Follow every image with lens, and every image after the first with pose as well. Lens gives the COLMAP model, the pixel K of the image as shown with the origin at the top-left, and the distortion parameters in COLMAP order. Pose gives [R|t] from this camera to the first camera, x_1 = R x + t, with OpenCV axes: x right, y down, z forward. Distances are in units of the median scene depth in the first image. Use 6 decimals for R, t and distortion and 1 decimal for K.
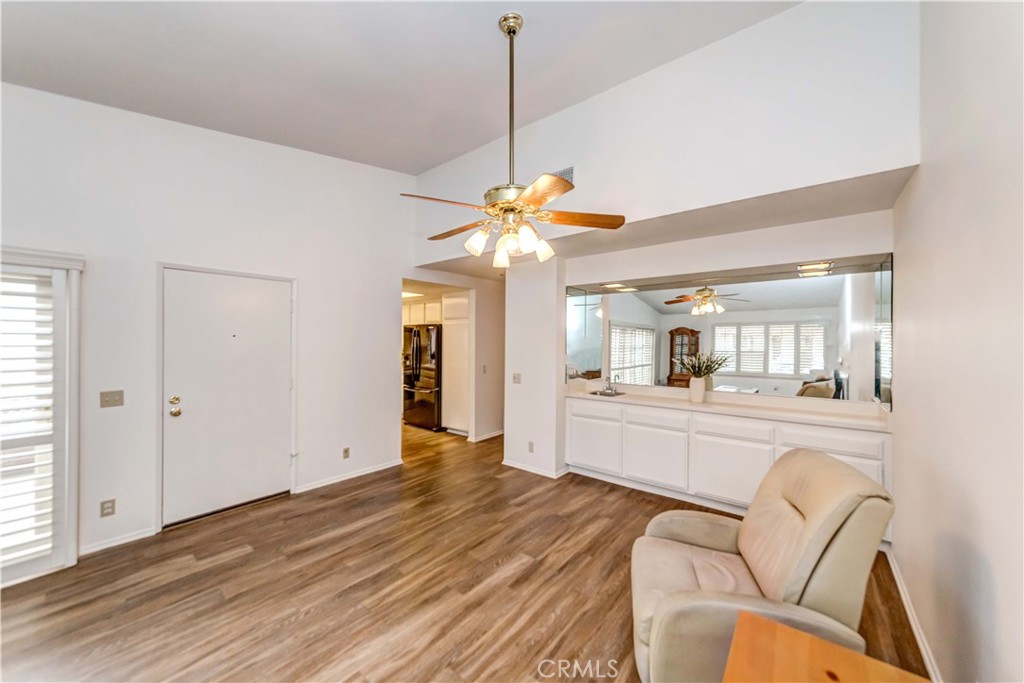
lens RADIAL K [[375.4, 0, 512.0], [0, 375.4, 341.5], [0, 0, 1]] dist [-0.001435, -0.000131]
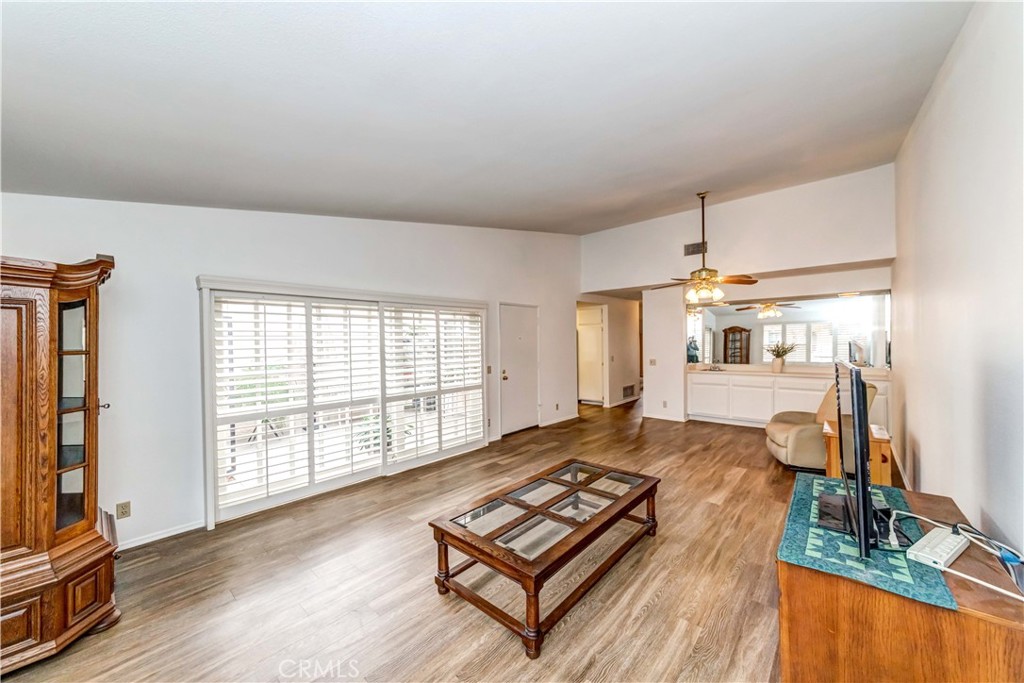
lens RADIAL K [[372.4, 0, 510.3], [0, 372.4, 338.6], [0, 0, 1]] dist [-0.000464, 0.000045]
pose [[0.997959, -0.017349, -0.061453, -0.666358], [0.016791, 0.999813, -0.009587, 0.003184], [0.061608, 0.008535, 0.998064, -0.841018]]
